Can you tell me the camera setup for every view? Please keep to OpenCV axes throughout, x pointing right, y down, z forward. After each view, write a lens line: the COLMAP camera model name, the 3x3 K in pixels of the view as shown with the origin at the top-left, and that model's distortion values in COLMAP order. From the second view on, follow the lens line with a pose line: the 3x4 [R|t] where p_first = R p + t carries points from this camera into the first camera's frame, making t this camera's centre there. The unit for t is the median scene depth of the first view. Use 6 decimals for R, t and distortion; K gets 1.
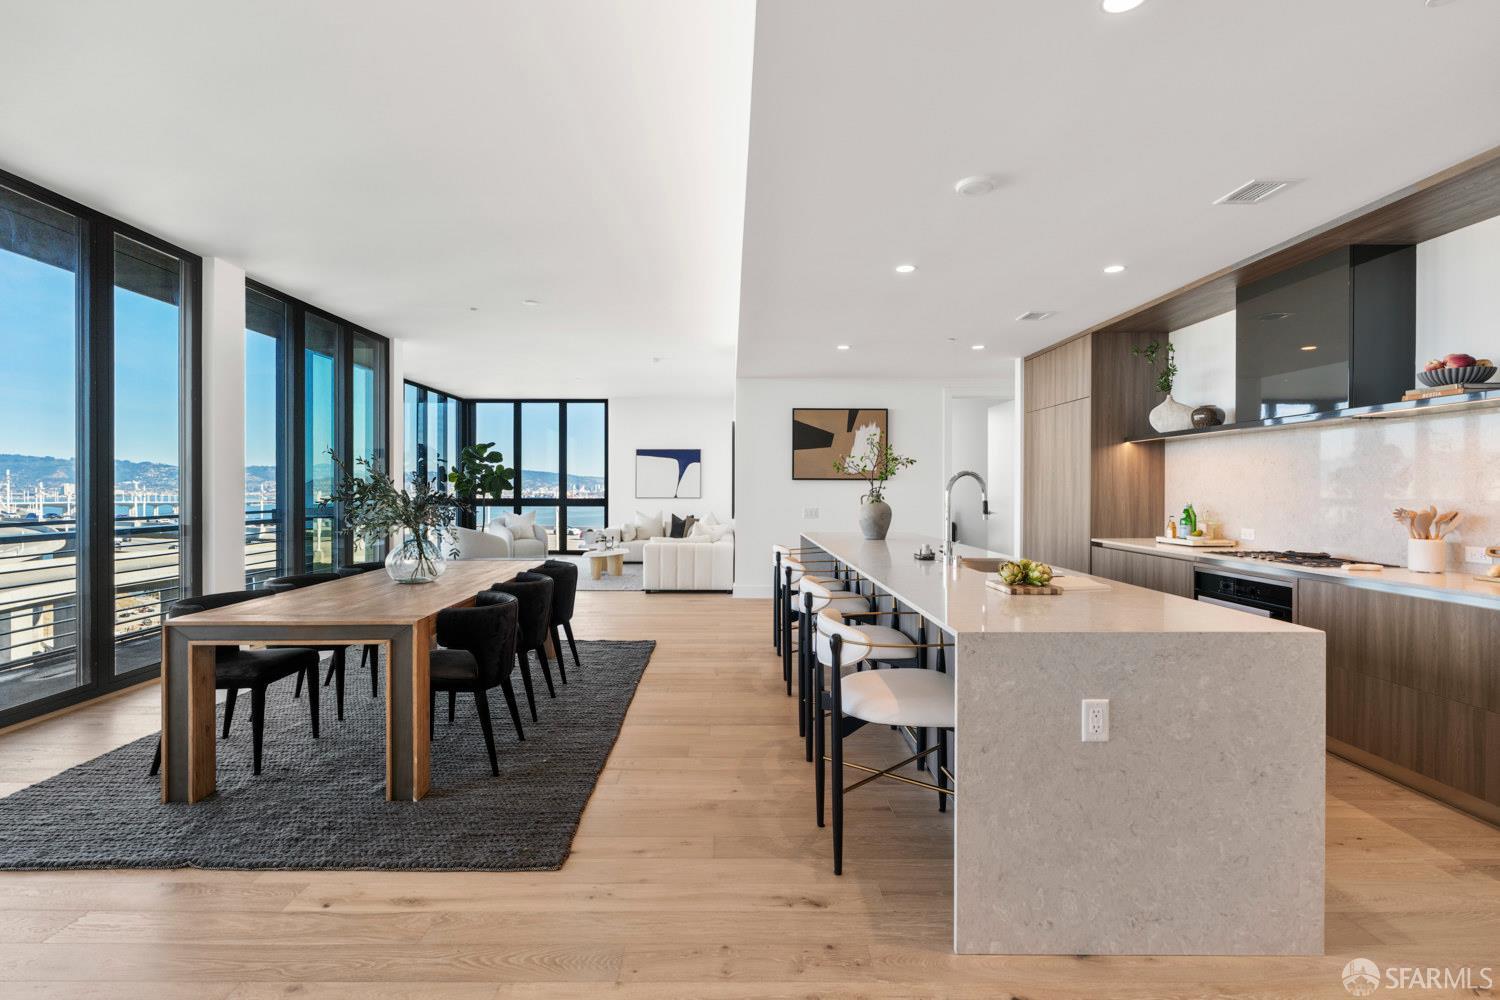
lens RADIAL K [[675.0, 0, 726.5], [0, 675.0, 494.2], [0, 0, 1]] dist [-0.005081, 0.001659]
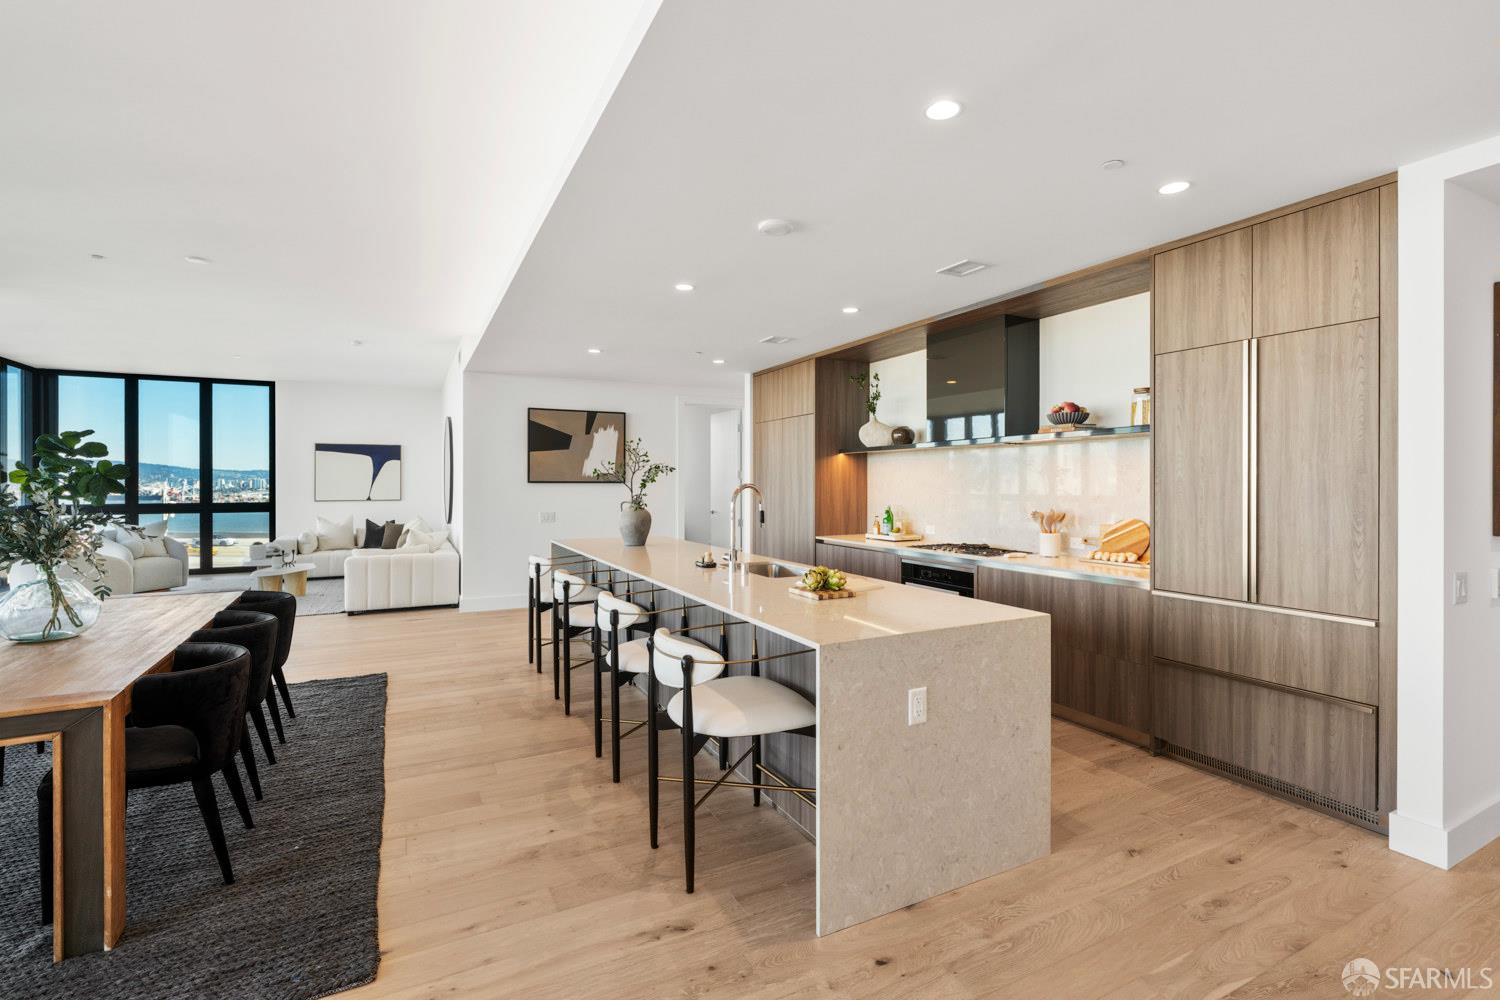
lens RADIAL K [[675.0, 0, 741.3], [0, 675.0, 486.7], [0, 0, 1]] dist [-0.005081, 0.001659]
pose [[0.892909, -0.005427, 0.450204, -0.125403], [0.006943, 0.999974, -0.001716, -0.024878], [-0.450183, 0.004658, 0.892924, 0.033660]]
